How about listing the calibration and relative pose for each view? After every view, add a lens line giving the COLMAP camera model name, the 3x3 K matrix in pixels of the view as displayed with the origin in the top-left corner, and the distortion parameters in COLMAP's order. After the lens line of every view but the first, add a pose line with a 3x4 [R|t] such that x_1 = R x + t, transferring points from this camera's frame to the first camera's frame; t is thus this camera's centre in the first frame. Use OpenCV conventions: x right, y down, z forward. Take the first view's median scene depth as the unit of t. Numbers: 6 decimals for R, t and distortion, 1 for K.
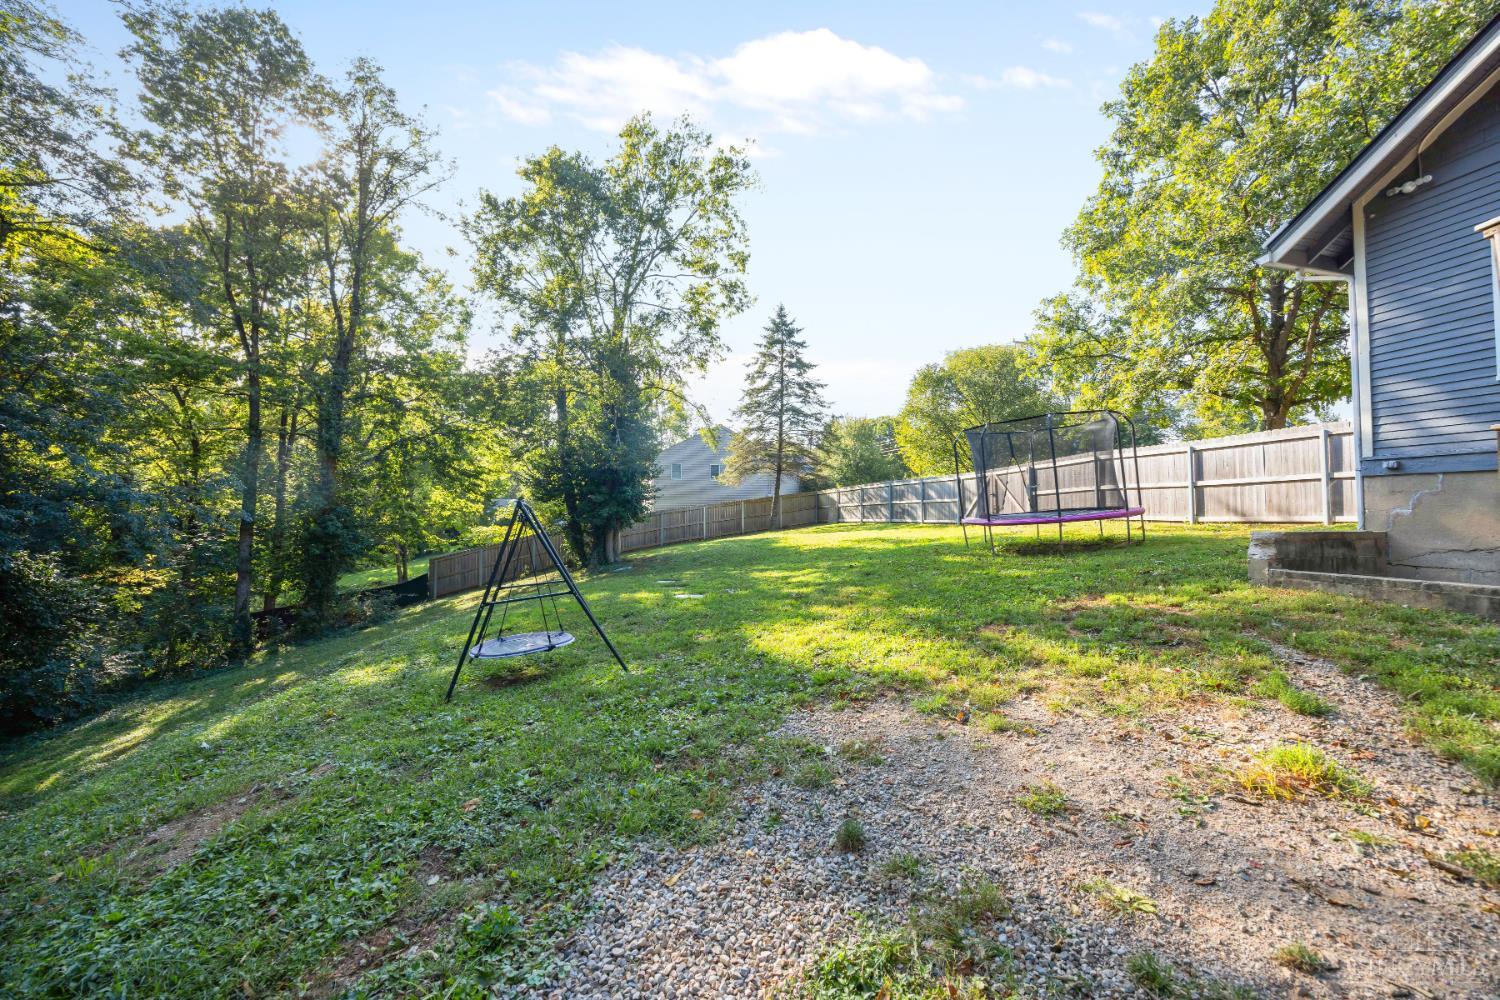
lens RADIAL K [[560.9, 0, 752.1], [0, 560.9, 500.3], [0, 0, 1]] dist [-0.002690, -0.000979]
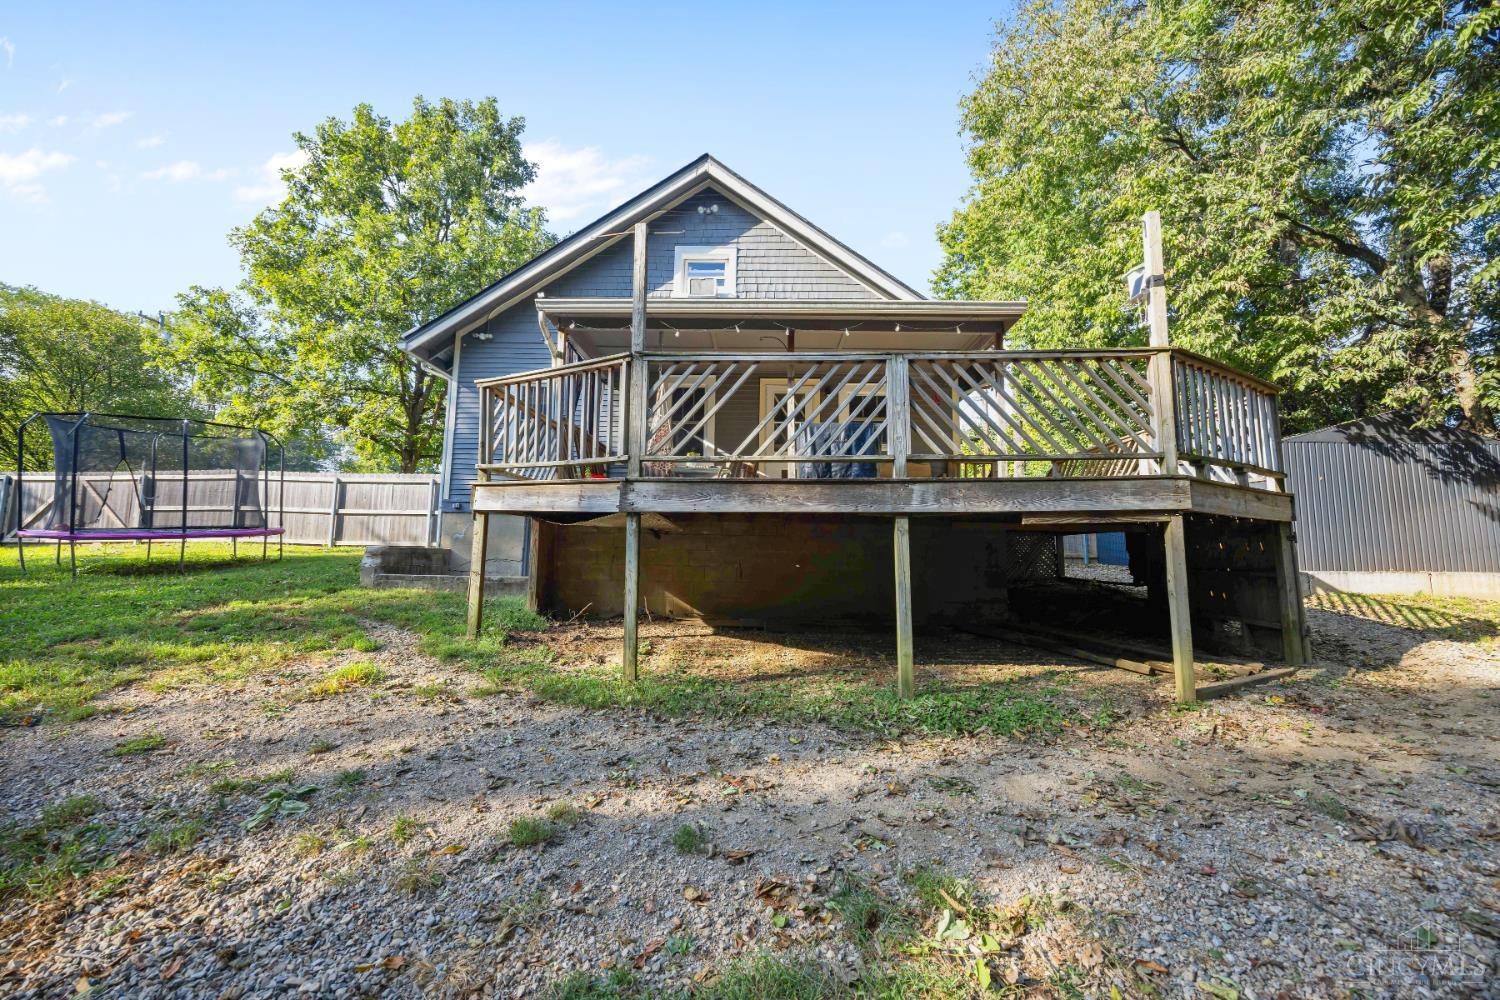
lens RADIAL K [[560.9, 0, 755.9], [0, 560.9, 495.7], [0, 0, 1]] dist [-0.002690, -0.000979]
pose [[0.266357, 0.108859, 0.957707, -0.050555], [-0.044269, 0.993935, -0.100665, 0.012116], [-0.962857, -0.015584, 0.269561, -0.088477]]
